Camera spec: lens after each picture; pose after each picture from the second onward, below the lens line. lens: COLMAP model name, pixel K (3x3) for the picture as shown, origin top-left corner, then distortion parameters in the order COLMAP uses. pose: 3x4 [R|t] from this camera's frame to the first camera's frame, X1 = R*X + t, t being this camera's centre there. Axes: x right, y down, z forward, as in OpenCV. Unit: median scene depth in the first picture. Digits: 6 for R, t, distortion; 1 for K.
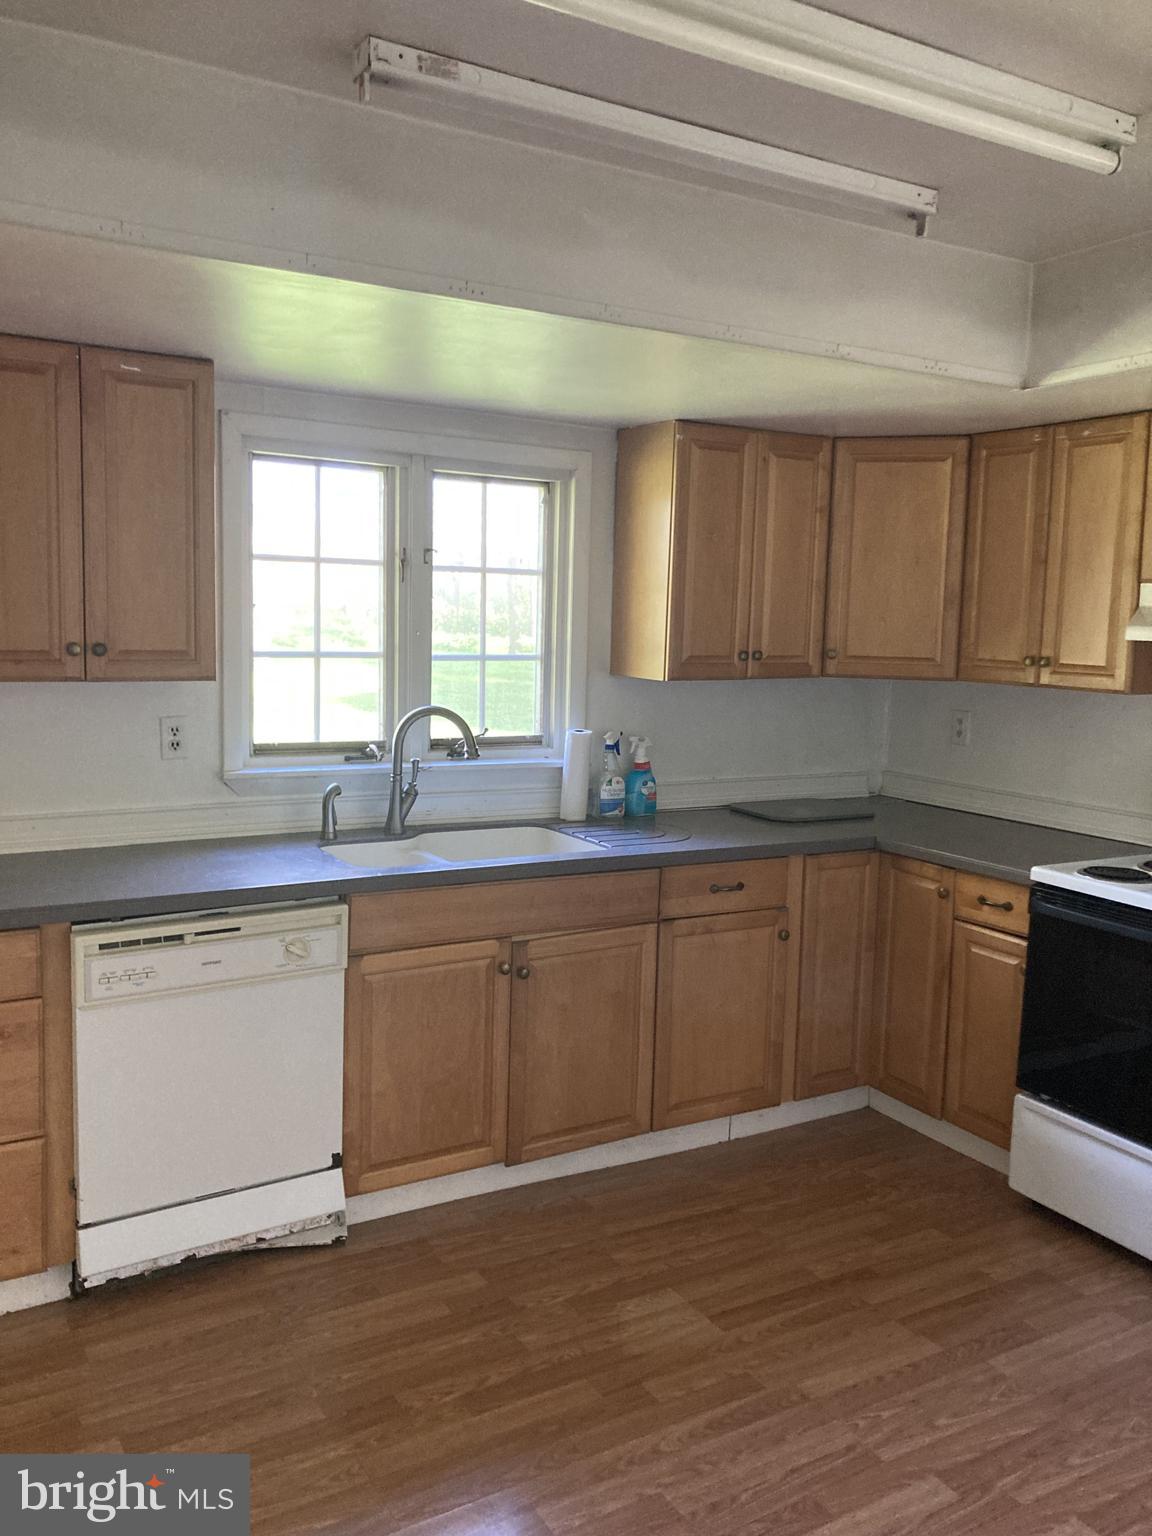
lens RADIAL K [[1235.7, 0, 576.0], [0, 1235.7, 768.0], [0, 0, 1]] dist [0.001526, 0.000457]
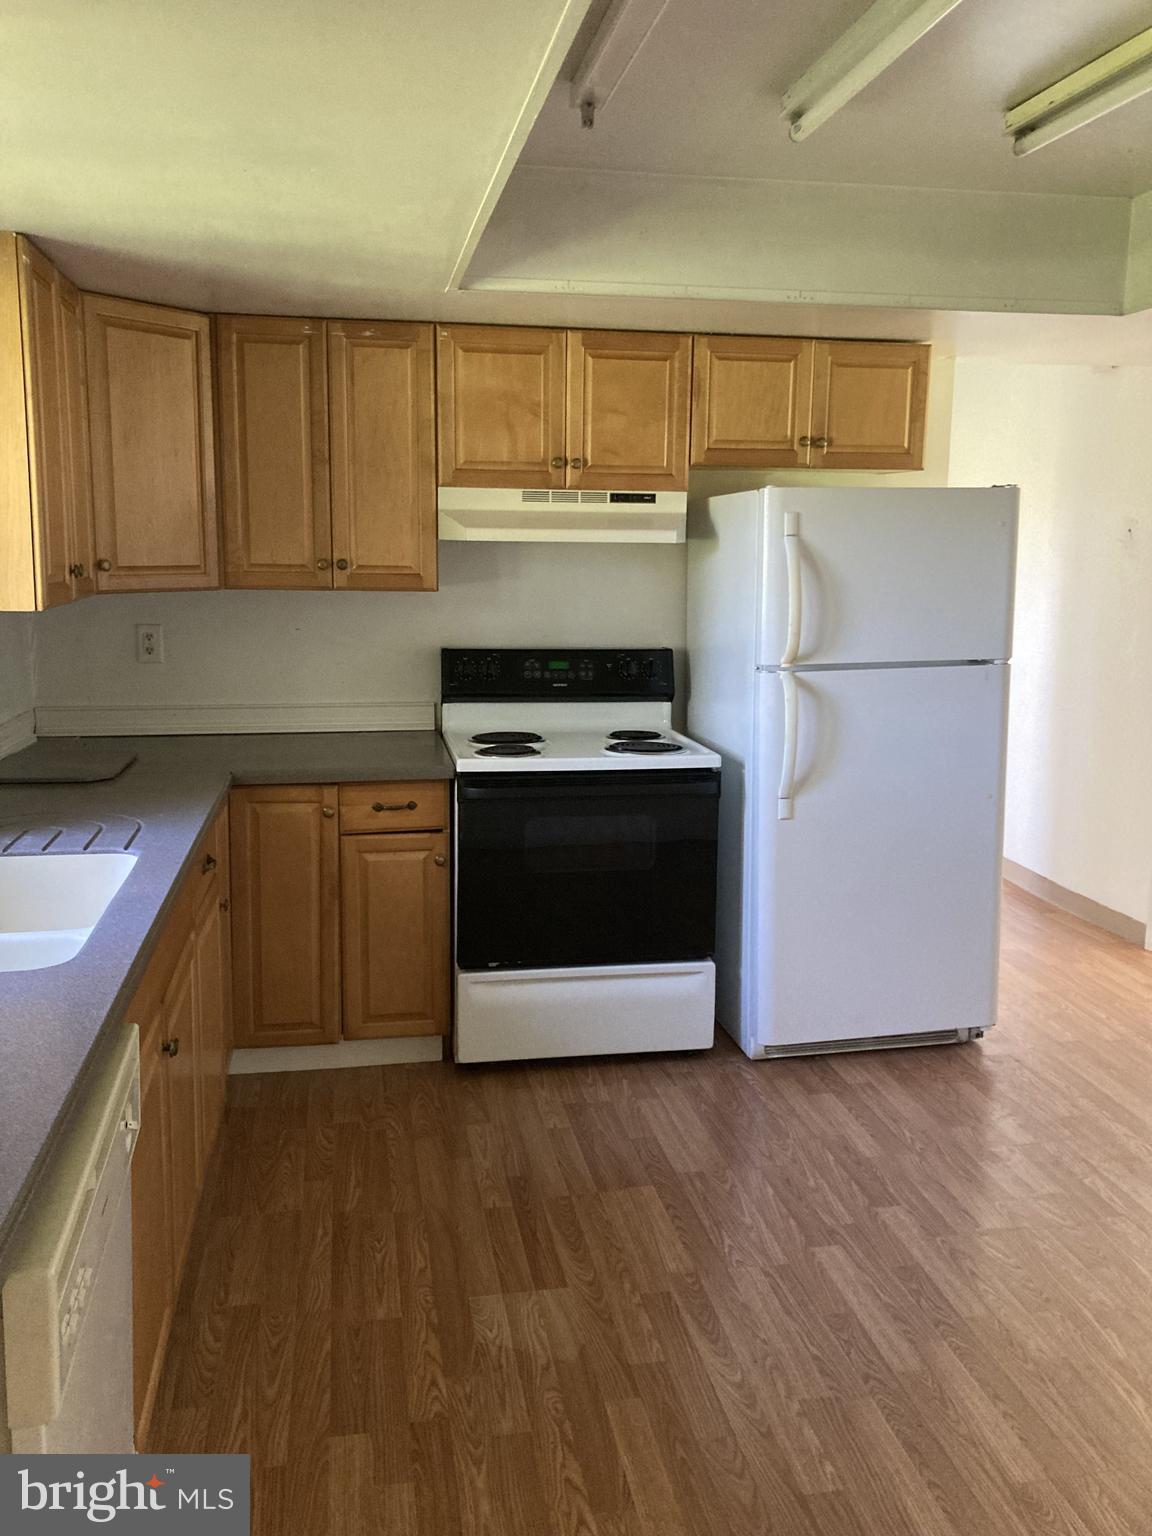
lens RADIAL K [[1271.6, 0, 522.2], [0, 1271.6, 760.4], [0, 0, 1]] dist [0.004269, 0.002781]
pose [[0.357143, -0.182804, 0.915987, -0.583408], [0.118803, 0.981587, 0.149574, -0.071660], [-0.926464, 0.055403, 0.372284, 0.534963]]
